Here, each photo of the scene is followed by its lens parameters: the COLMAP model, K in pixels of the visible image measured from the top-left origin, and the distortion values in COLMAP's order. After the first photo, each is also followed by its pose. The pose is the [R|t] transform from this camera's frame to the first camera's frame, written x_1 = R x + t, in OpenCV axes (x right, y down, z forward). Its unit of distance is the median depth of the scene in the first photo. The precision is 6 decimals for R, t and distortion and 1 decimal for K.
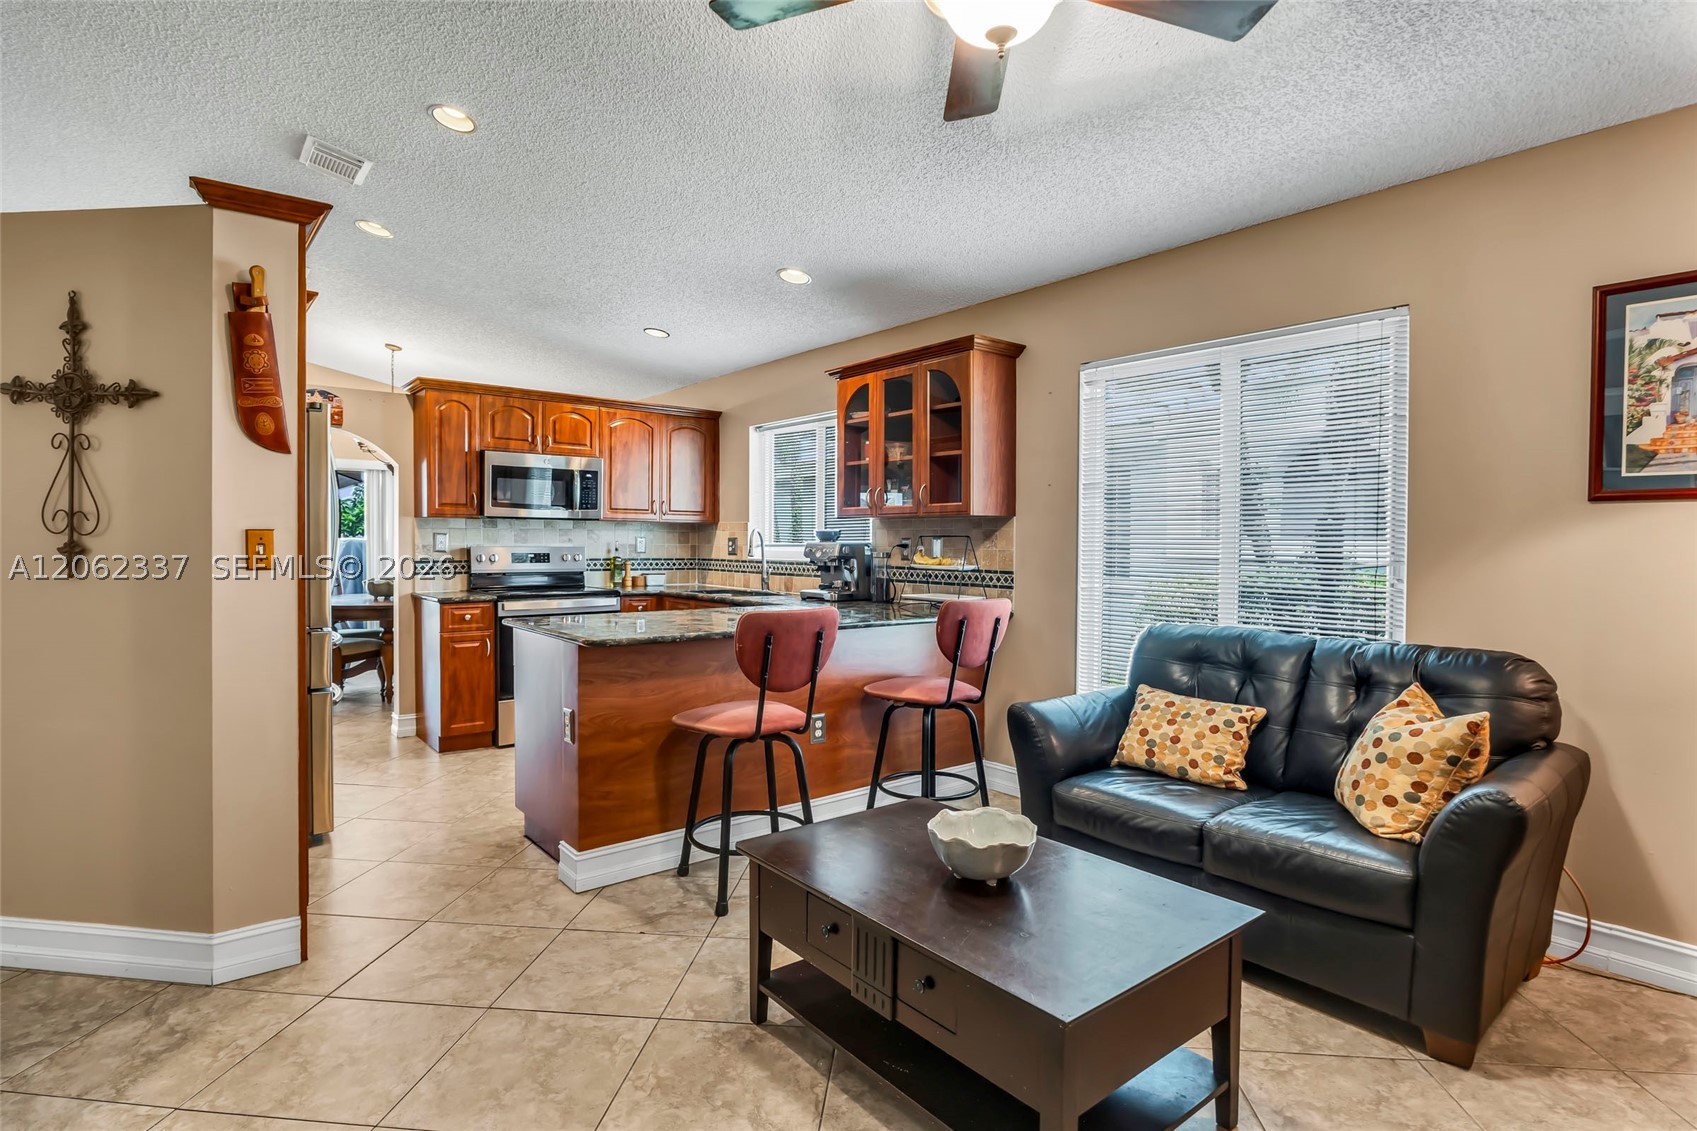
lens RADIAL K [[889.5, 0, 851.9], [0, 889.5, 567.1], [0, 0, 1]] dist [-0.003553, -0.000954]
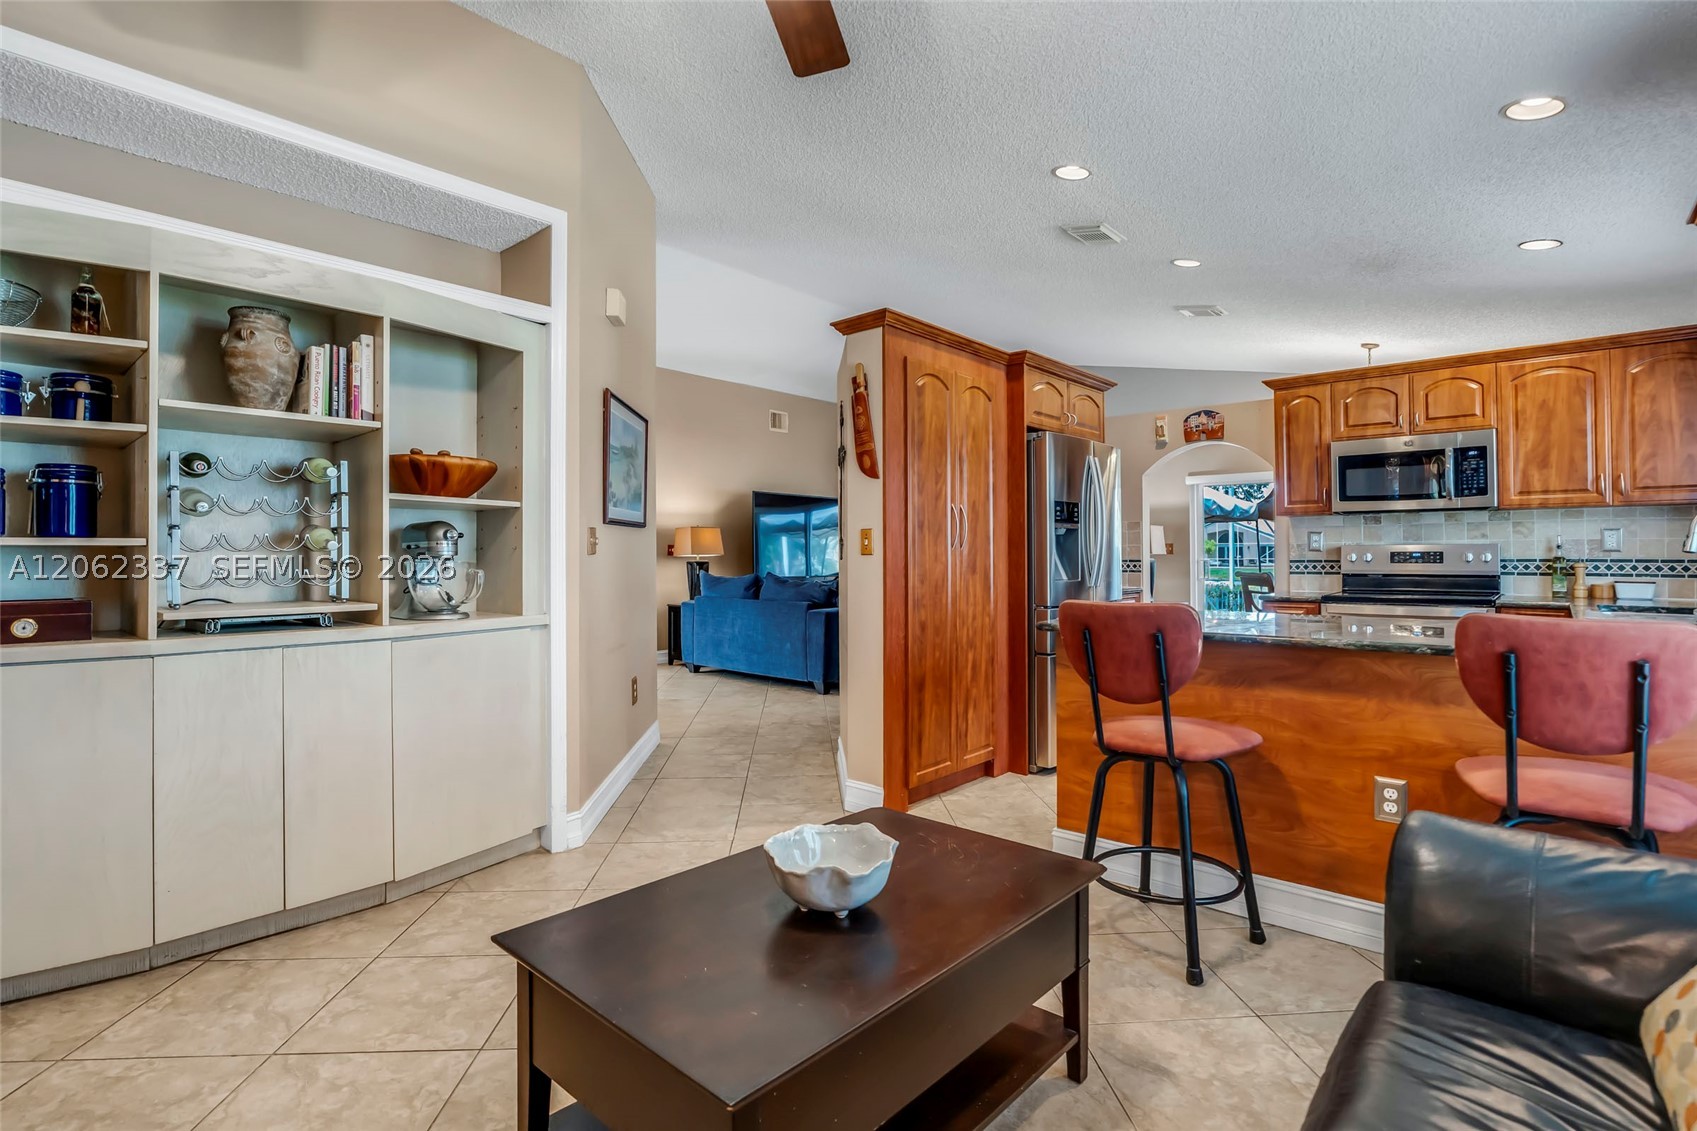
lens RADIAL K [[842.7, 0, 851.2], [0, 842.7, 551.4], [0, 0, 1]] dist [0.001484, 0.000627]
pose [[0.145613, -0.011751, -0.989272, 0.386724], [-0.023953, 0.999594, -0.015399, 0.009957], [0.989052, 0.025939, 0.145272, 0.365184]]
